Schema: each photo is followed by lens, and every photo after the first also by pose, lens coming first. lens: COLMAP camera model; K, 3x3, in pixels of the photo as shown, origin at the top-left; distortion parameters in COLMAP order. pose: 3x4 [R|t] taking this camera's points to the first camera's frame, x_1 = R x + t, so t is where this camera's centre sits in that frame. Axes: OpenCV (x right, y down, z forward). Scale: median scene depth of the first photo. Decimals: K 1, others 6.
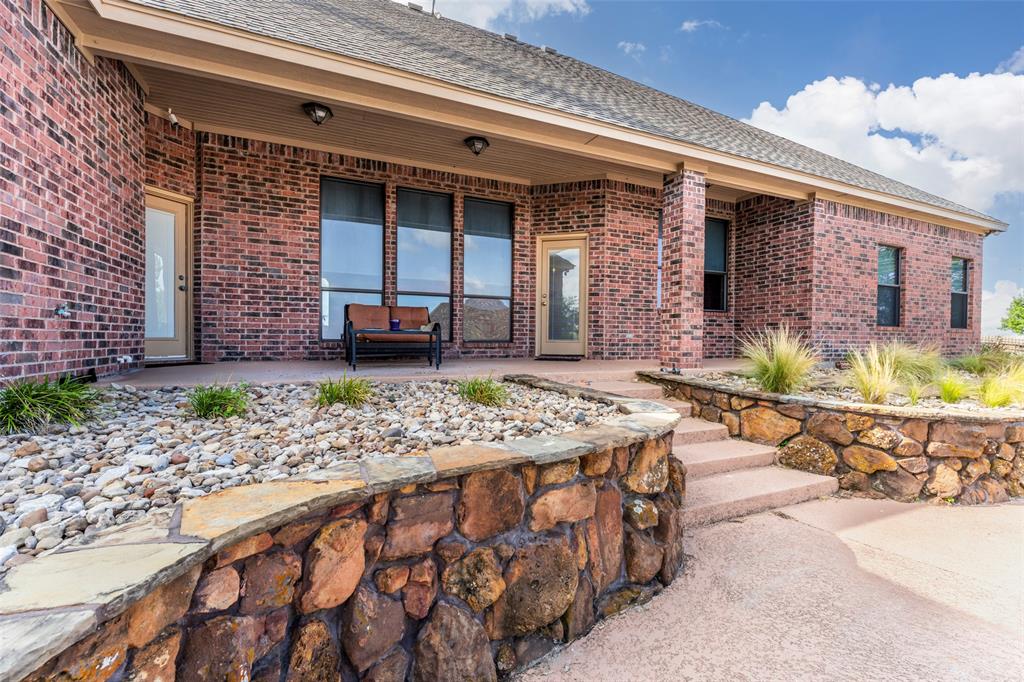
lens RADIAL K [[429.2, 0, 512.0], [0, 429.2, 341.0], [0, 0, 1]] dist [0.000050, -0.000037]
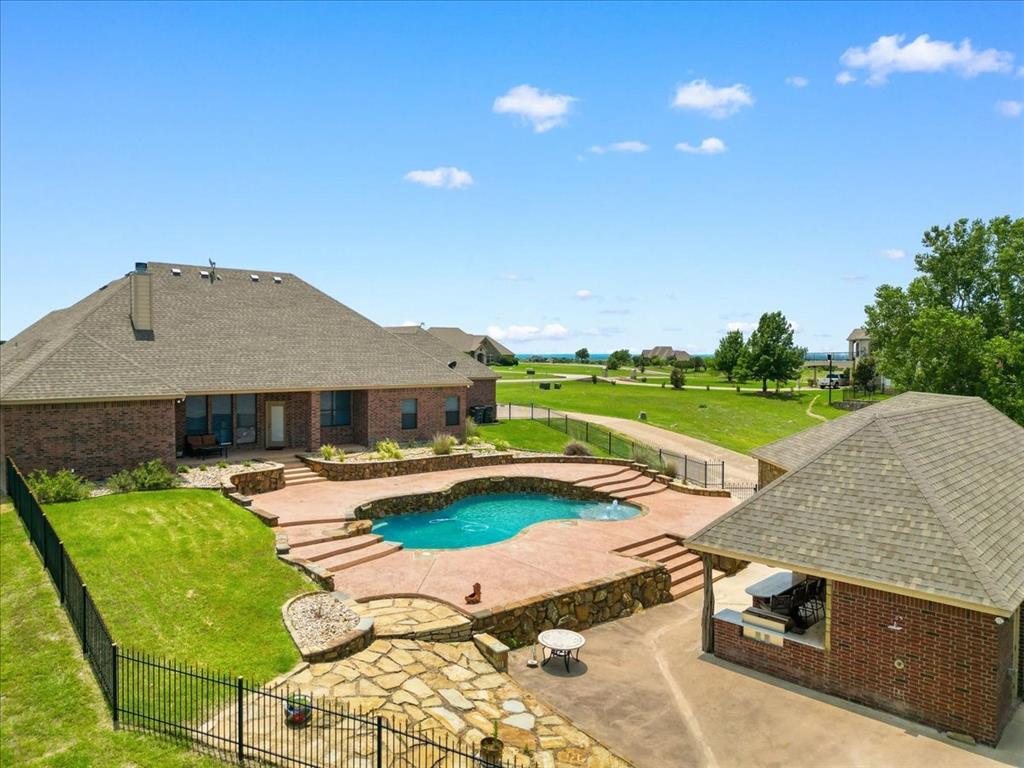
lens RADIAL K [[718.5, 0, 511.8], [0, 718.5, 380.9], [0, 0, 1]] dist [0.077113, -0.083750]
pose [[0.951003, -0.017086, 0.308710, 0.129192], [0.005685, 0.999269, 0.037792, -0.563416], [-0.309130, -0.034185, 0.950405, -3.878105]]
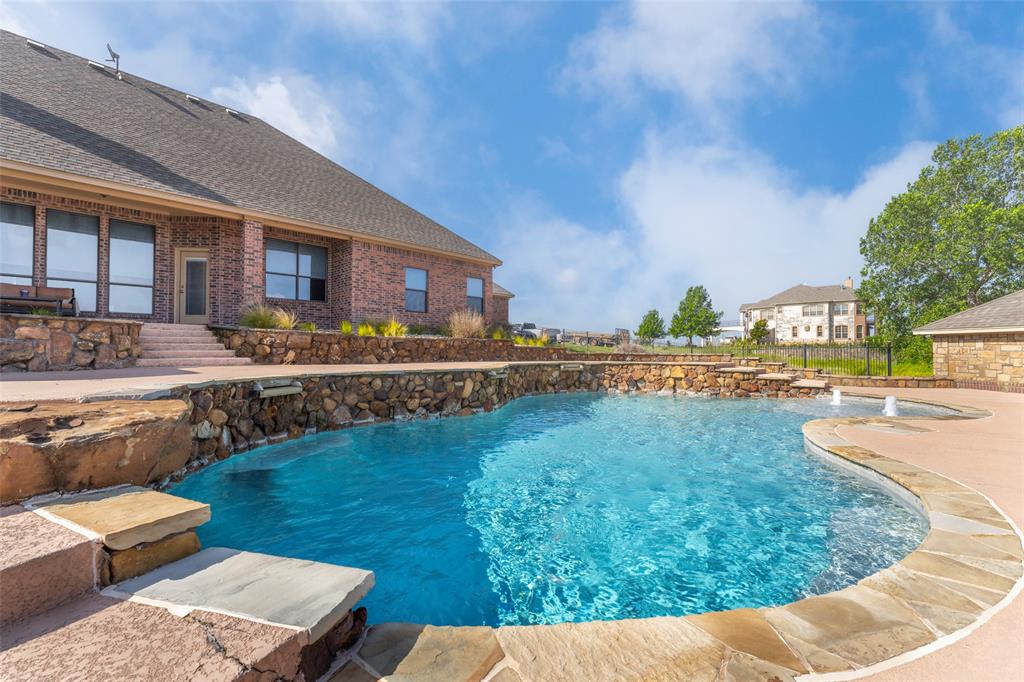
lens RADIAL K [[429.2, 0, 512.0], [0, 429.2, 341.0], [0, 0, 1]] dist [0.000050, -0.000037]
pose [[0.924126, -0.002299, 0.382080, 0.631092], [0.013301, 0.999569, -0.026157, 0.160902], [-0.381856, 0.029255, 0.923759, -0.958790]]
